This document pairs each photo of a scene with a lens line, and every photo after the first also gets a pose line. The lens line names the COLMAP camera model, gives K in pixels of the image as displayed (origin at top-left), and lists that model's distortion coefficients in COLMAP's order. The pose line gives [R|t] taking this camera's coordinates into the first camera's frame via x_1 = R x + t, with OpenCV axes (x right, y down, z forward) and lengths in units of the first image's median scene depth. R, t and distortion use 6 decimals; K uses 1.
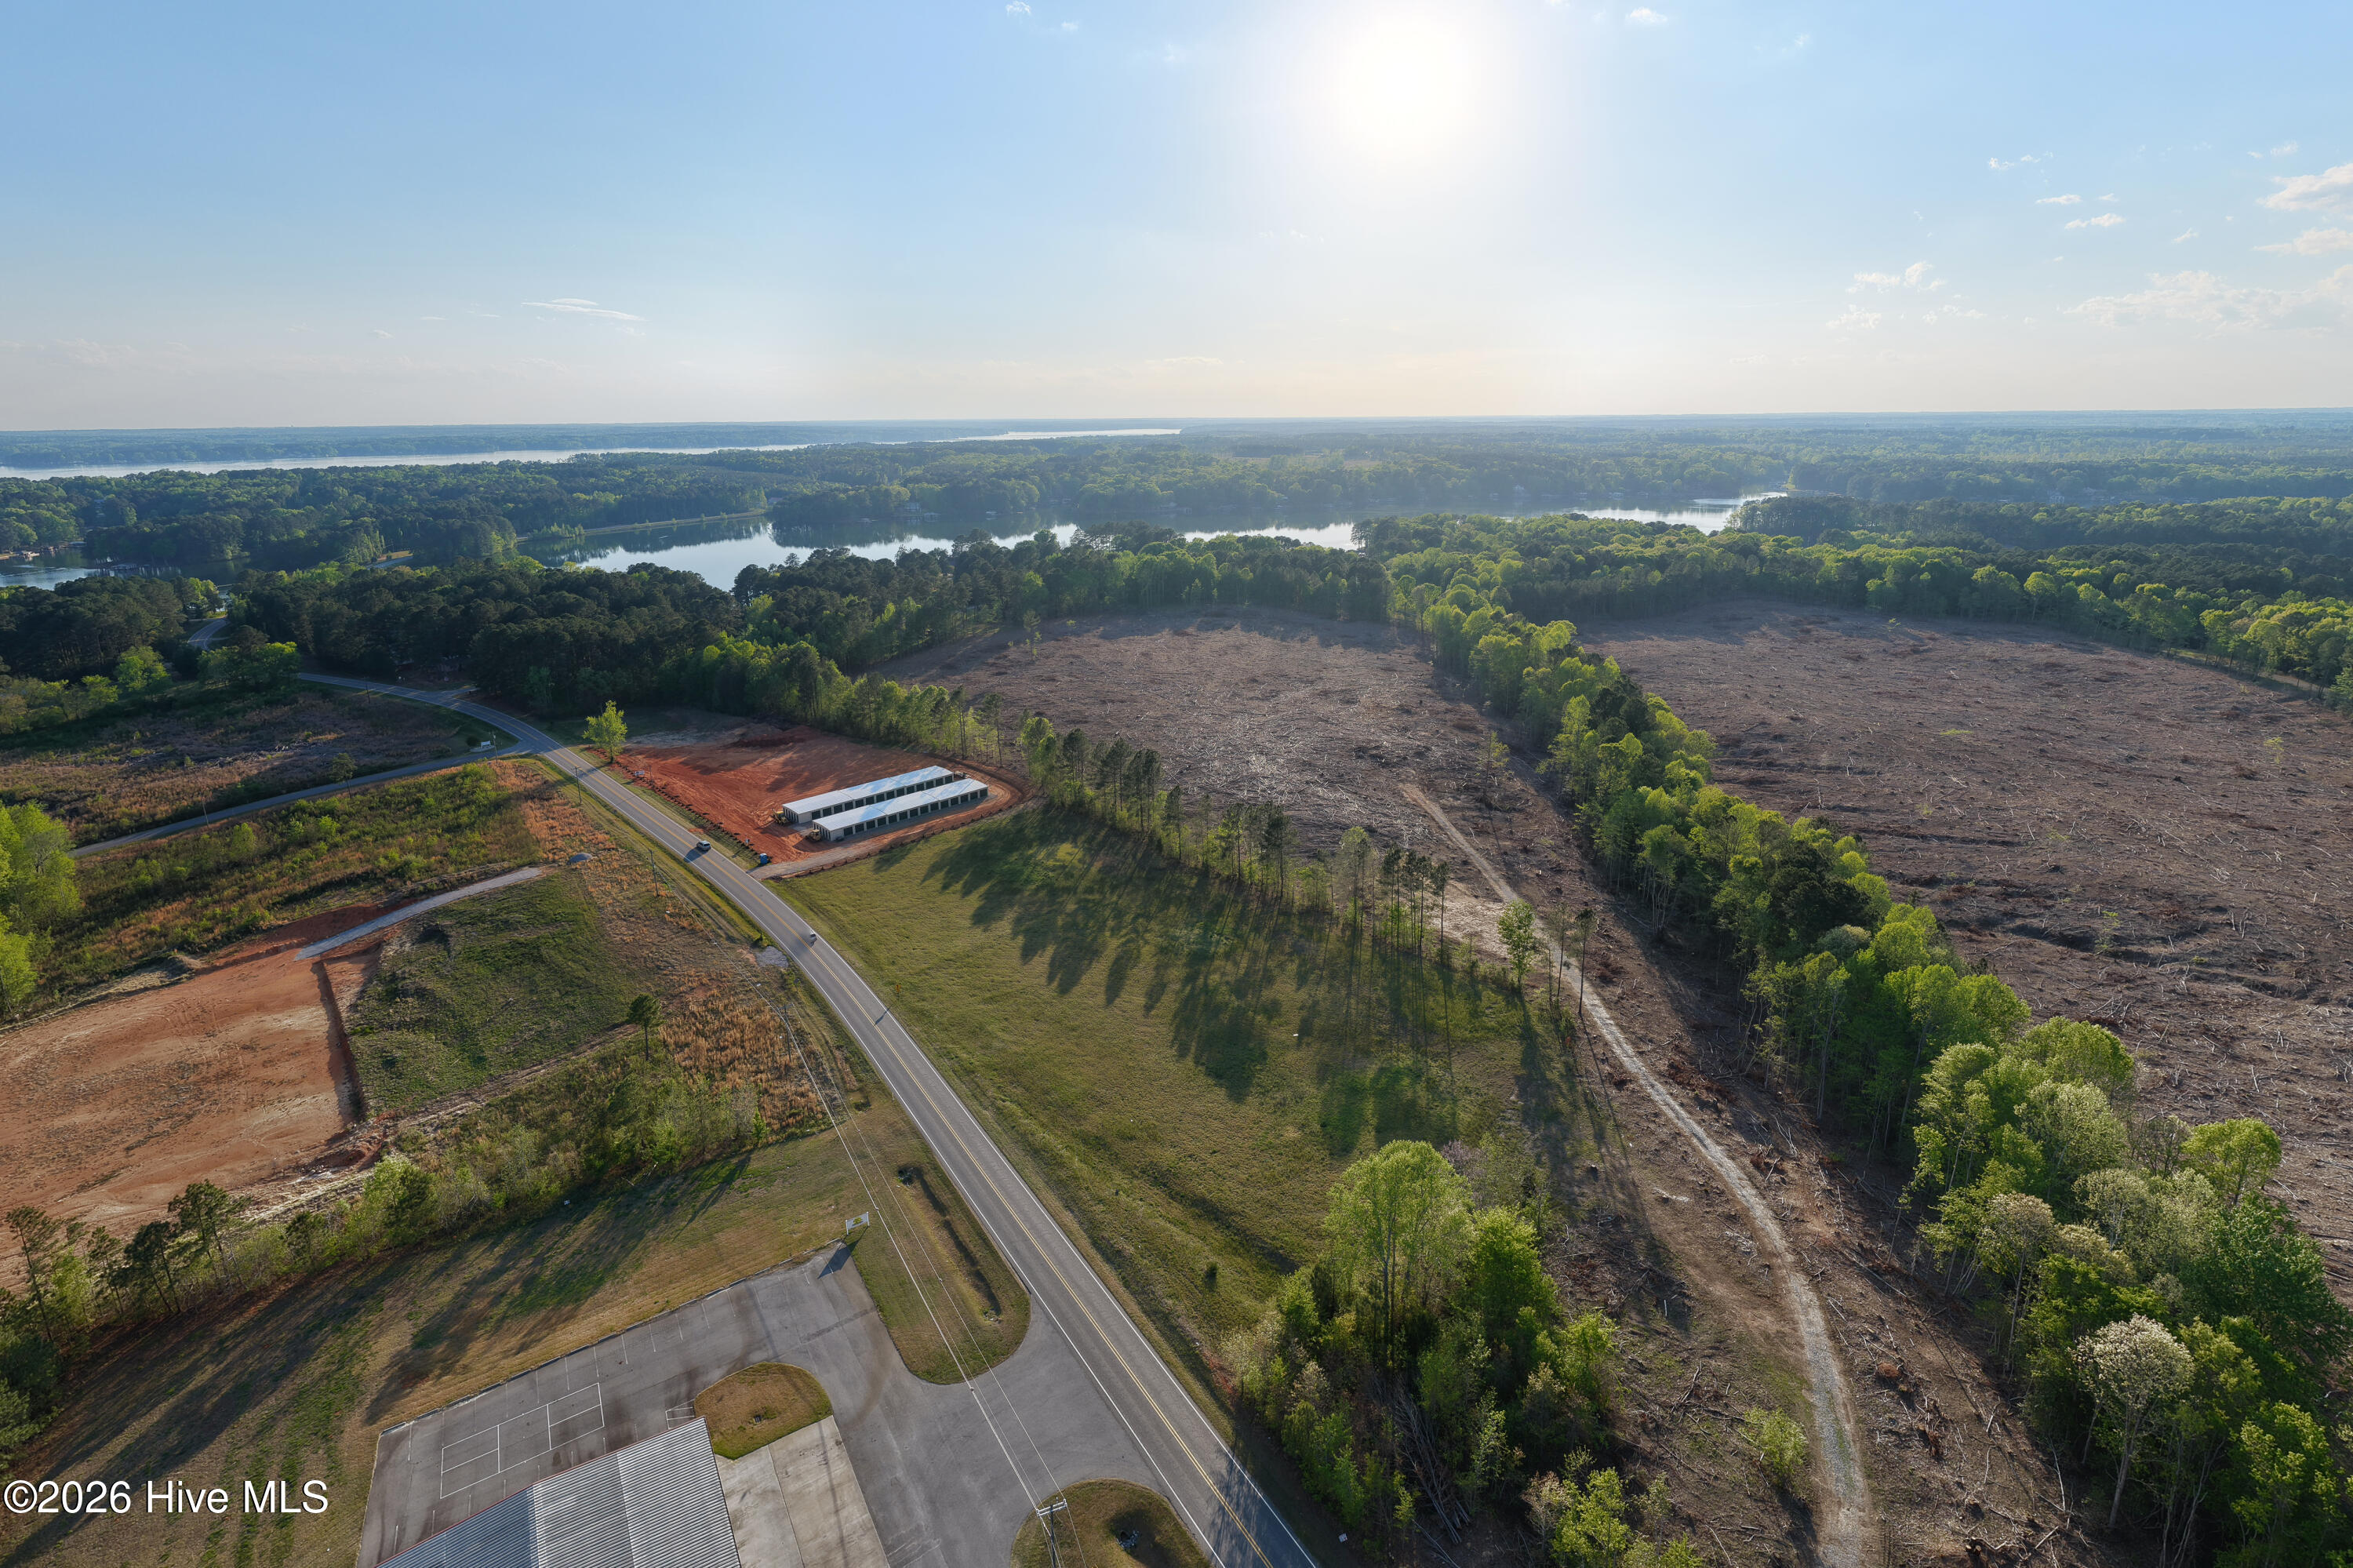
lens RADIAL K [[1073.6, 0, 1162.8], [0, 1073.6, 662.5], [0, 0, 1]] dist [-0.000196, -0.000141]
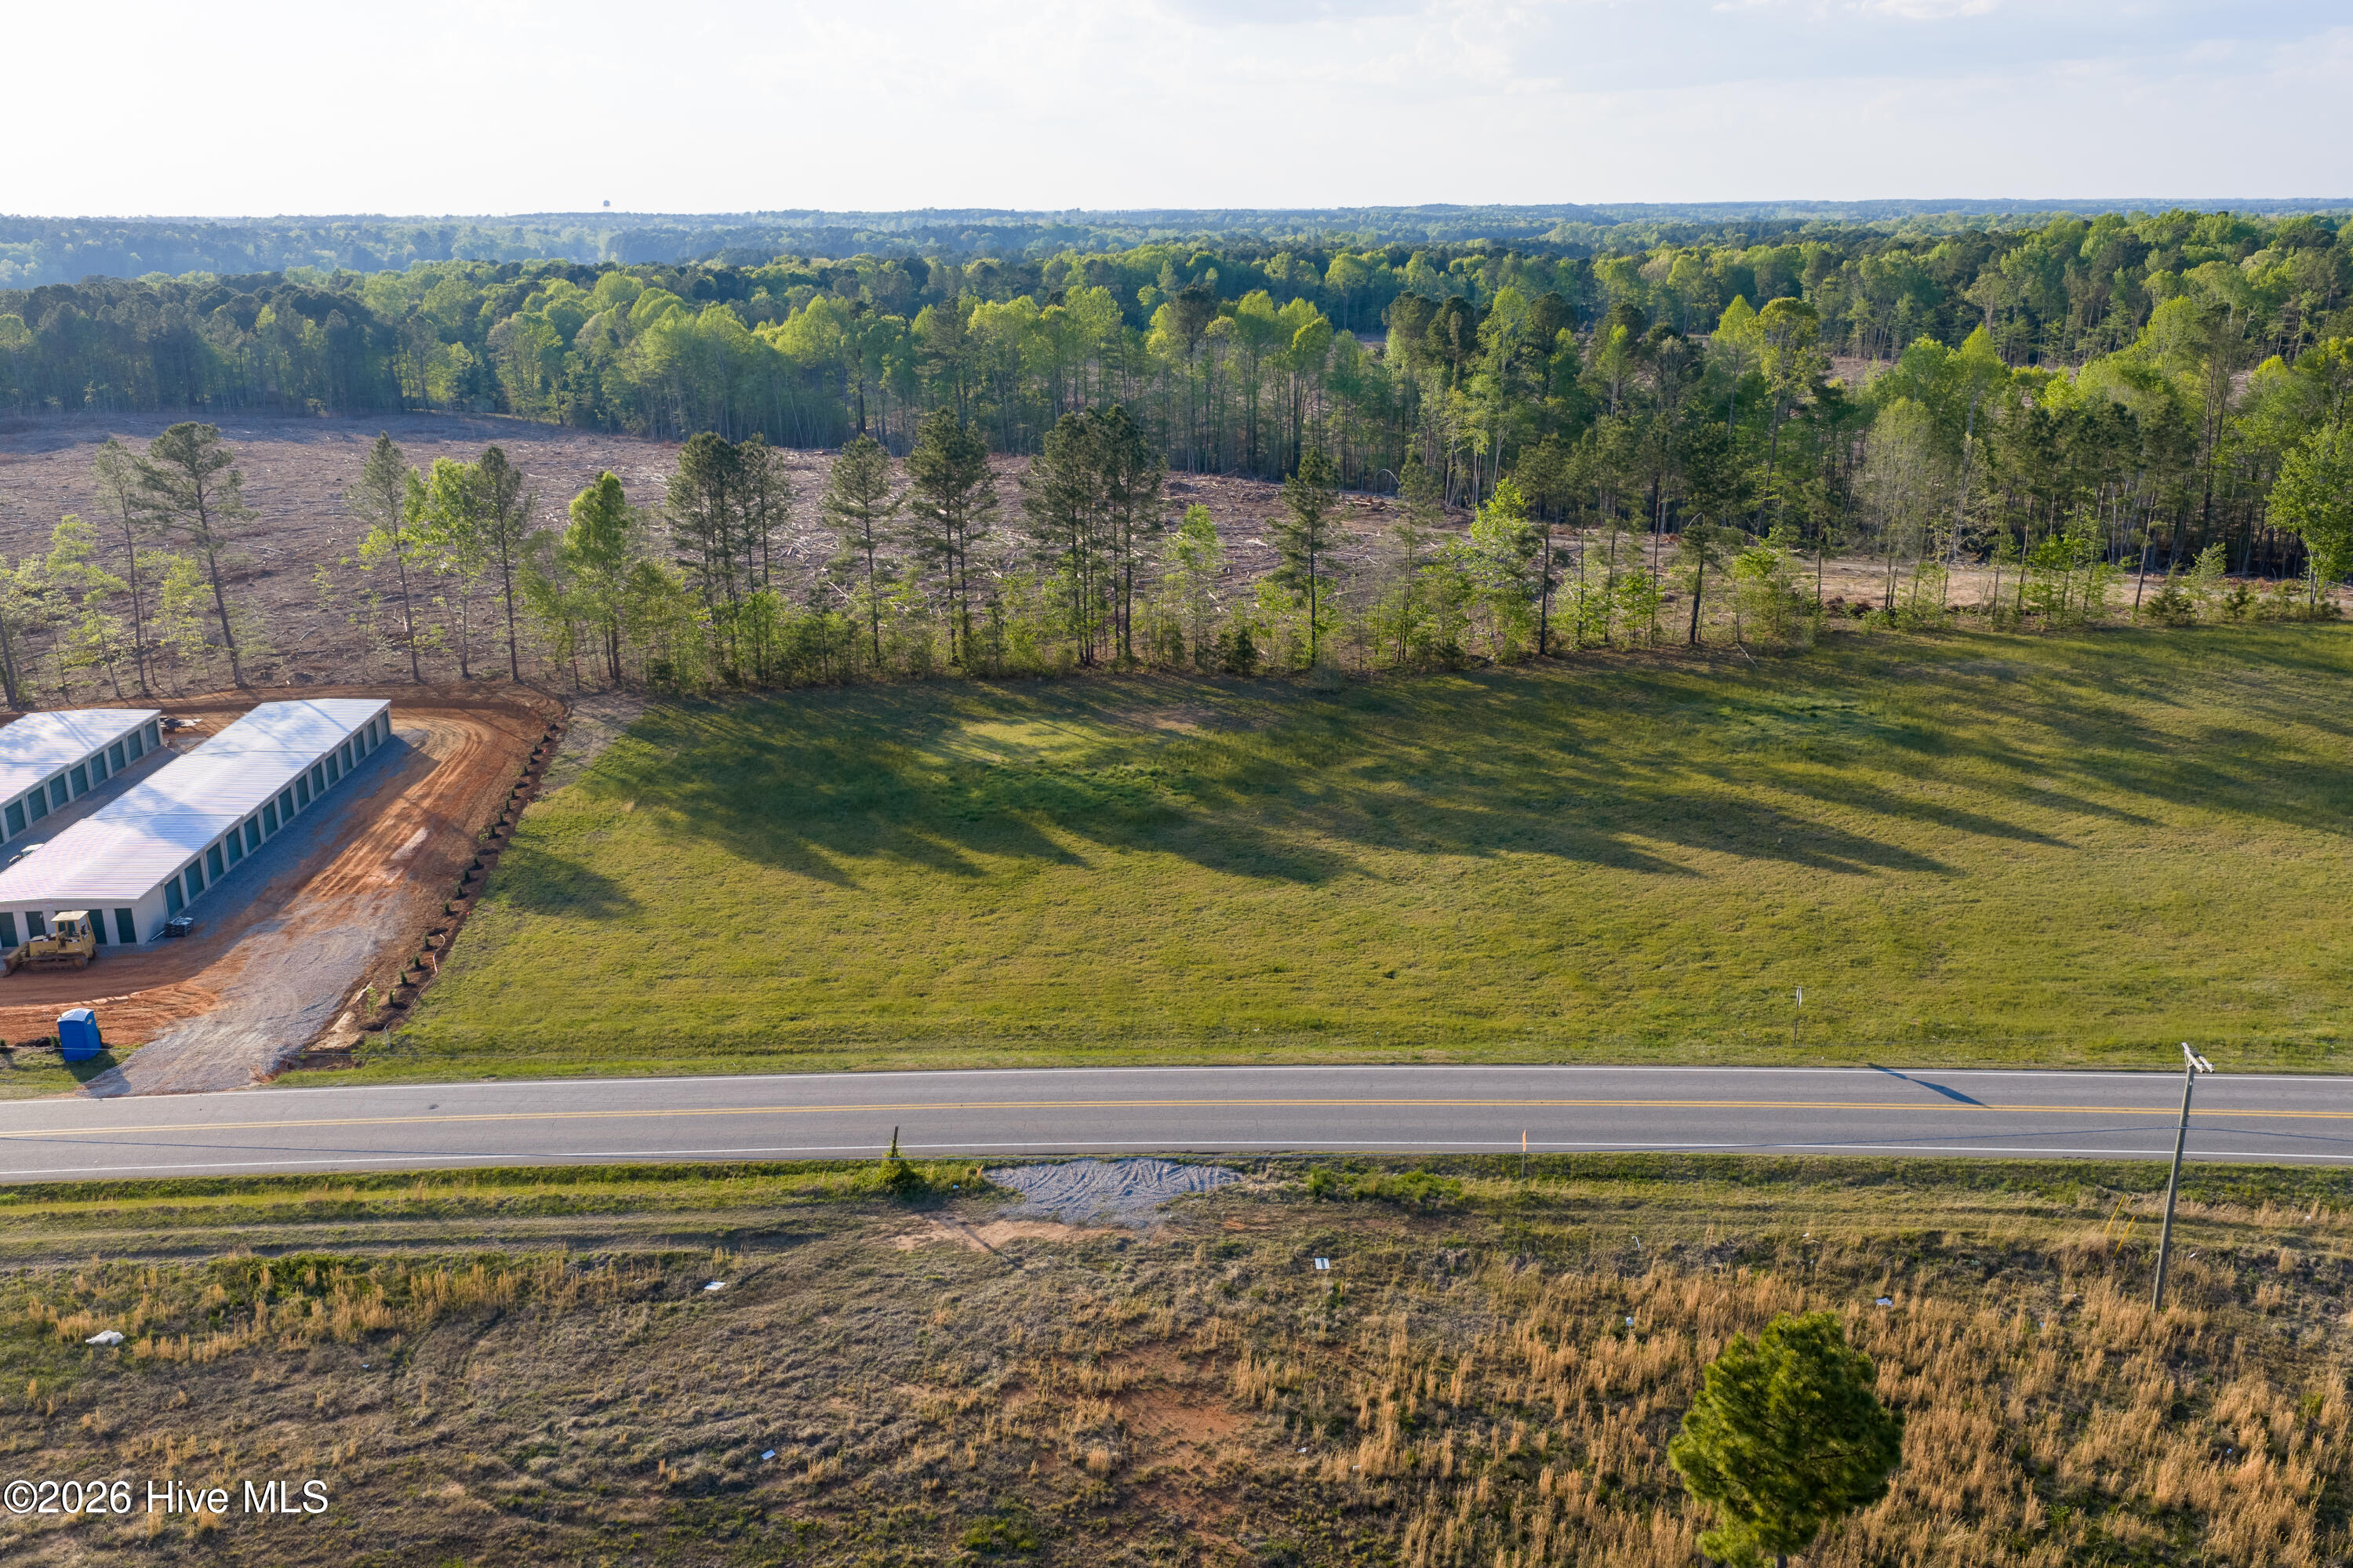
lens RADIAL K [[1940.2, 0, 1176.5], [0, 1940.2, 784.0], [0, 0, 1]] dist [0.019389, -0.028275]
pose [[0.626801, -0.214892, 0.748961, -0.585955], [0.175106, 0.975479, 0.133340, 0.145094], [-0.759249, 0.047570, 0.649059, 0.708263]]
